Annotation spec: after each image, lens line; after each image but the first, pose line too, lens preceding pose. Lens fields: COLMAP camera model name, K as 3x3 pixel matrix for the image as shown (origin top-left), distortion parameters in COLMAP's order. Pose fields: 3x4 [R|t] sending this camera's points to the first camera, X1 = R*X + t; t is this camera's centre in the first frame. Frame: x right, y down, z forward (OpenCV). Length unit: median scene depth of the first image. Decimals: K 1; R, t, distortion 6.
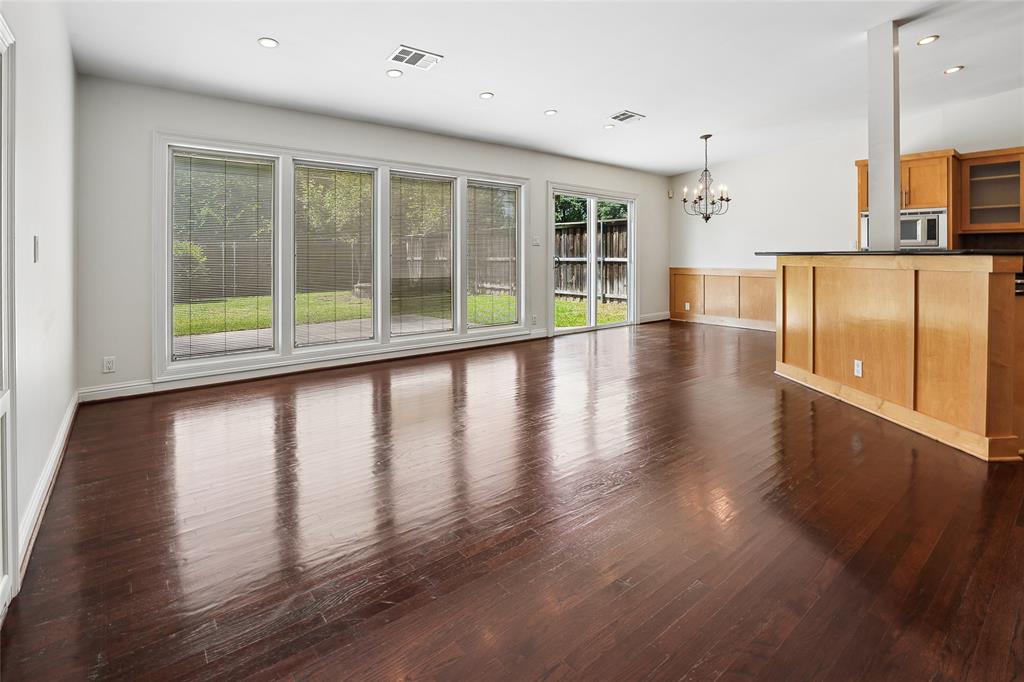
lens RADIAL K [[473.9, 0, 517.5], [0, 473.9, 243.5], [0, 0, 1]] dist [-0.032463, 0.009732]
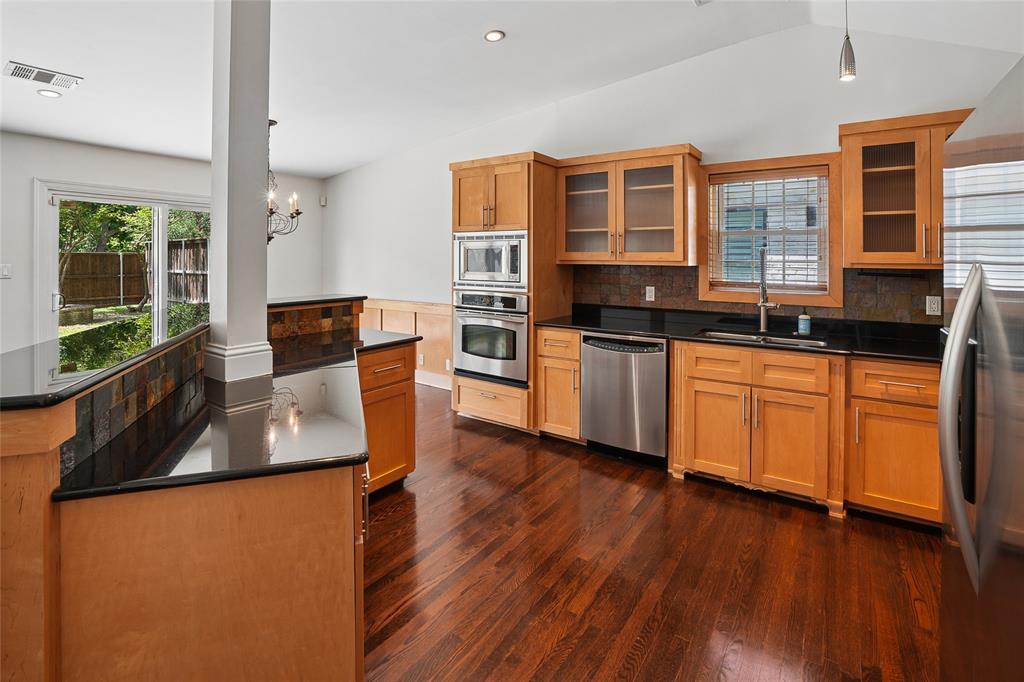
lens RADIAL K [[473.9, 0, 513.7], [0, 473.9, 256.9], [0, 0, 1]] dist [-0.032463, 0.009732]
pose [[0.963169, -0.005676, 0.268836, 0.477613], [-0.001380, 0.999660, 0.026050, -0.037397], [-0.268892, -0.025462, 0.962834, 0.186723]]
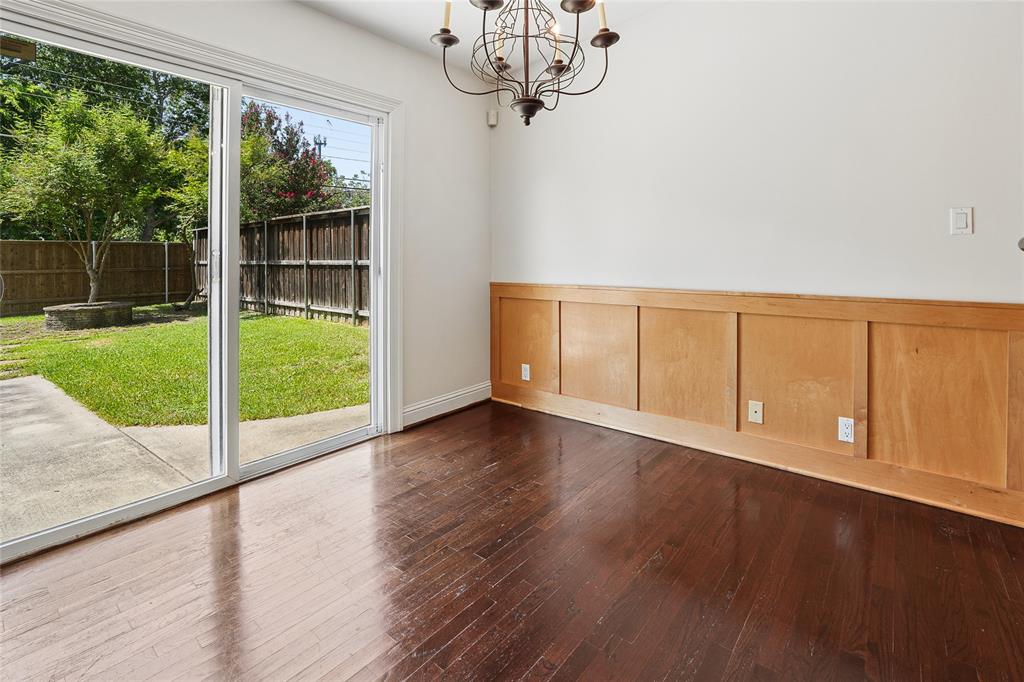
lens RADIAL K [[473.9, 0, 509.2], [0, 473.9, 250.8], [0, 0, 1]] dist [-0.032463, 0.009732]
pose [[0.980246, -0.010372, 0.197509, 0.287388], [0.007270, 0.999839, 0.016427, 0.015654], [-0.197647, -0.014666, 0.980164, 0.636881]]
